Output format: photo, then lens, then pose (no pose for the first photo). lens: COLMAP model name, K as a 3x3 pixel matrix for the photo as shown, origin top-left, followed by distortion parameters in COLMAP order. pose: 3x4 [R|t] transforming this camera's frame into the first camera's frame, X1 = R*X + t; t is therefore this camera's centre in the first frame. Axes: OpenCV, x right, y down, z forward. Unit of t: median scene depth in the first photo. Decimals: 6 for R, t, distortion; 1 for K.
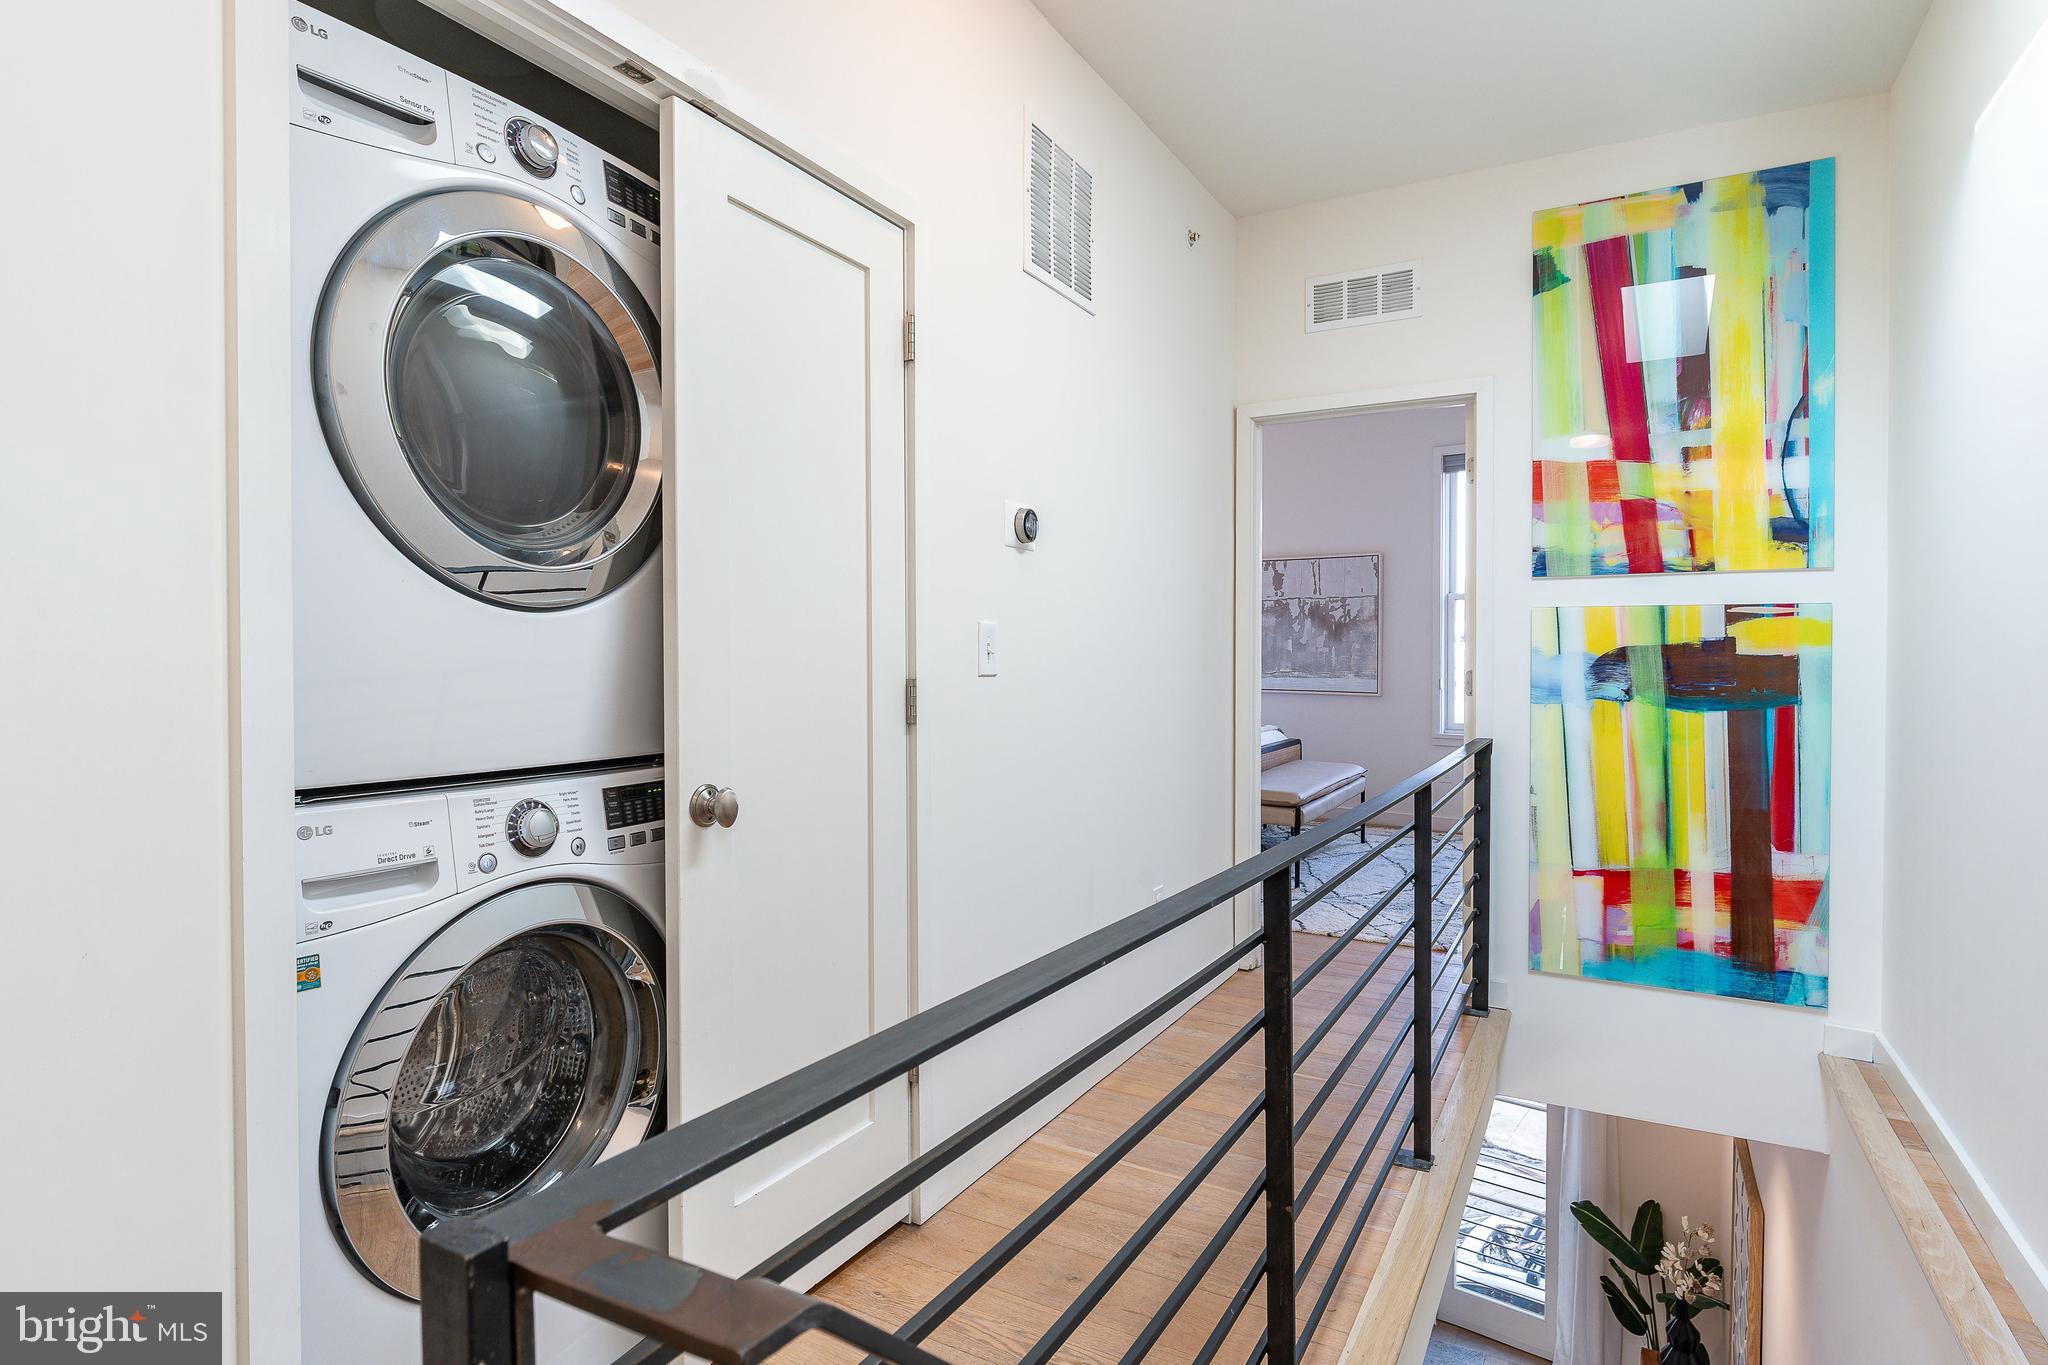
lens RADIAL K [[1041.6, 0, 1027.8], [0, 1041.6, 682.9], [0, 0, 1]] dist [-0.003740, -0.000856]
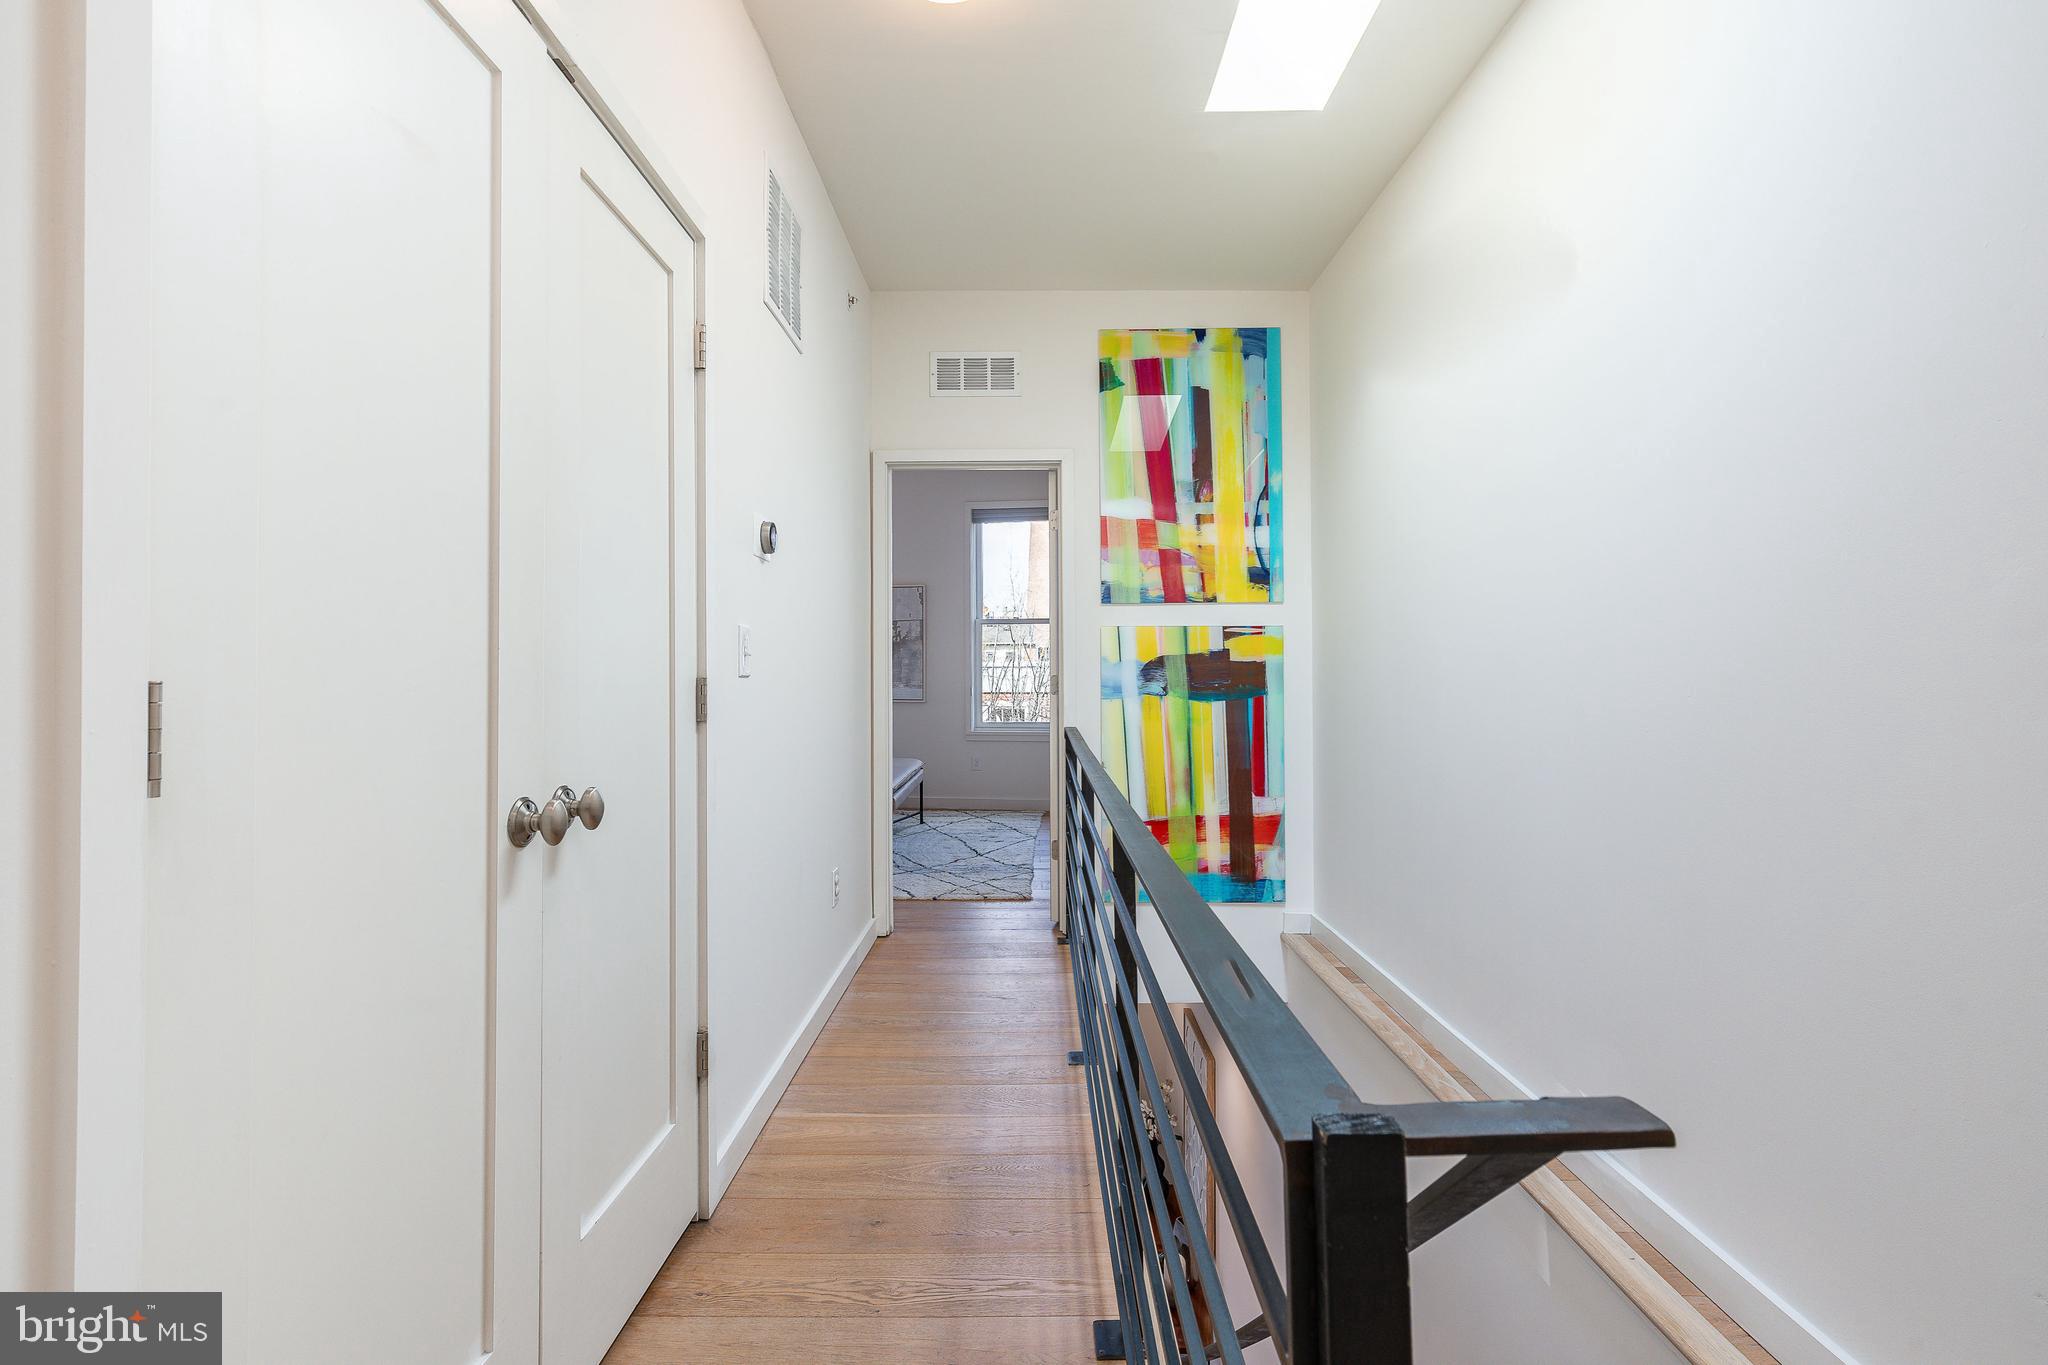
lens RADIAL K [[903.0, 0, 1027.7], [0, 903.0, 673.0], [0, 0, 1]] dist [0.006506, -0.000753]
pose [[0.878534, -0.007521, 0.477621, -0.155800], [0.020710, 0.999536, -0.022356, 0.011185], [-0.477231, 0.029532, 0.878282, 0.041164]]
